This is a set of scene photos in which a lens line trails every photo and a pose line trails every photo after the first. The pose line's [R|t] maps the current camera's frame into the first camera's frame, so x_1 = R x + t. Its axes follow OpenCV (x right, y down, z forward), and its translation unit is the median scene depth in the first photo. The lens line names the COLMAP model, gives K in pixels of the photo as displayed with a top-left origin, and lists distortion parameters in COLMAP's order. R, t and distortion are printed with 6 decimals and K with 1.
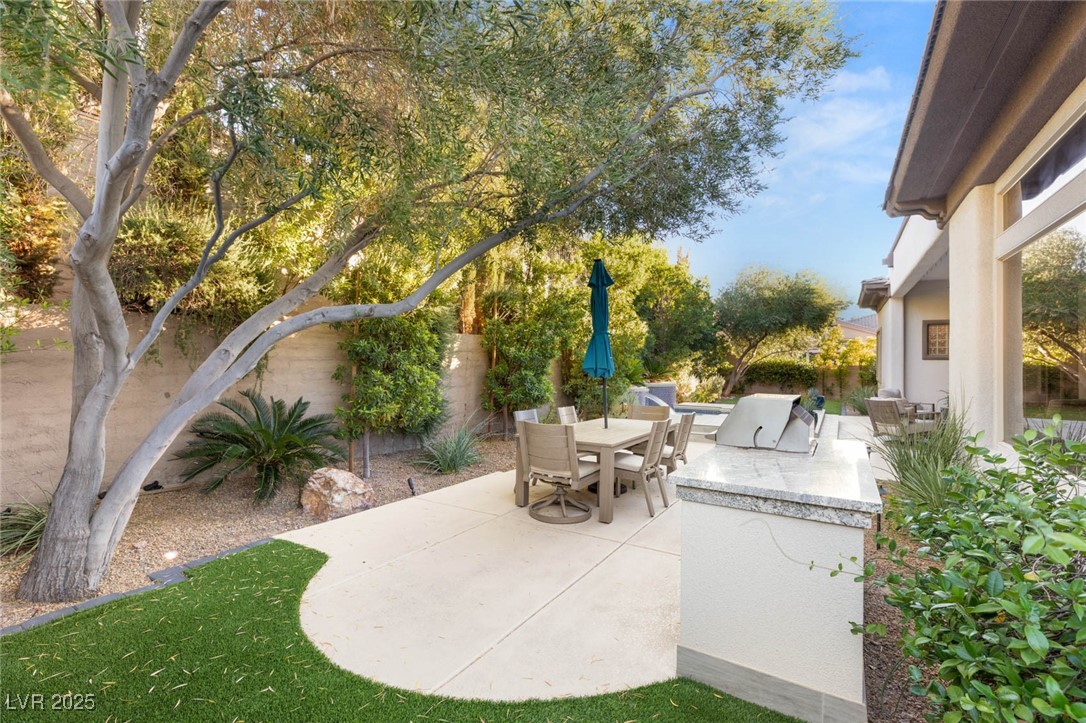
lens RADIAL K [[487.0, 0, 543.0], [0, 487.0, 361.5], [0, 0, 1]] dist [0.000755, 0.000082]
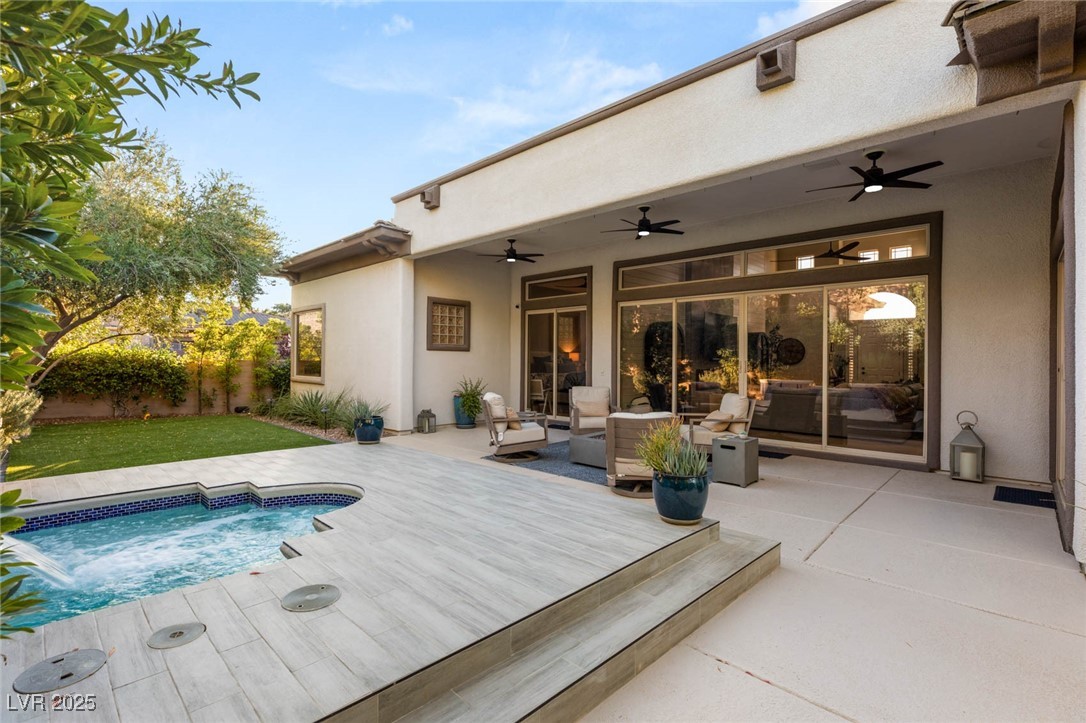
lens RADIAL K [[506.2, 0, 543.0], [0, 506.2, 361.5], [0, 0, 1]] dist [-0.002237, -0.000139]
pose [[0.214836, -0.001939, 0.976648, 0.060718], [-0.003693, 0.999989, 0.002798, 0.007601], [-0.976643, -0.004208, 0.214826, 0.541798]]
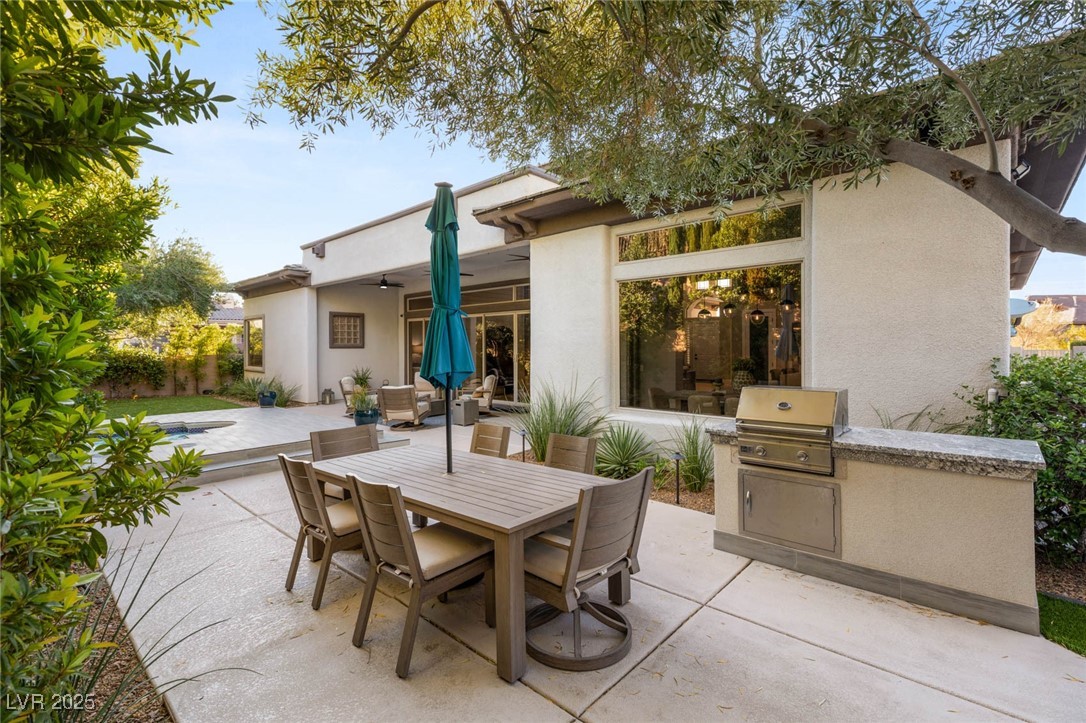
lens RADIAL K [[490.1, 0, 543.3], [0, 490.1, 349.4], [0, 0, 1]] dist [0.003249, 0.000308]
pose [[0.193962, -0.008469, 0.980972, -0.150979], [0.006954, 0.999949, 0.007258, -0.005570], [-0.980984, 0.005414, 0.194011, 0.268850]]
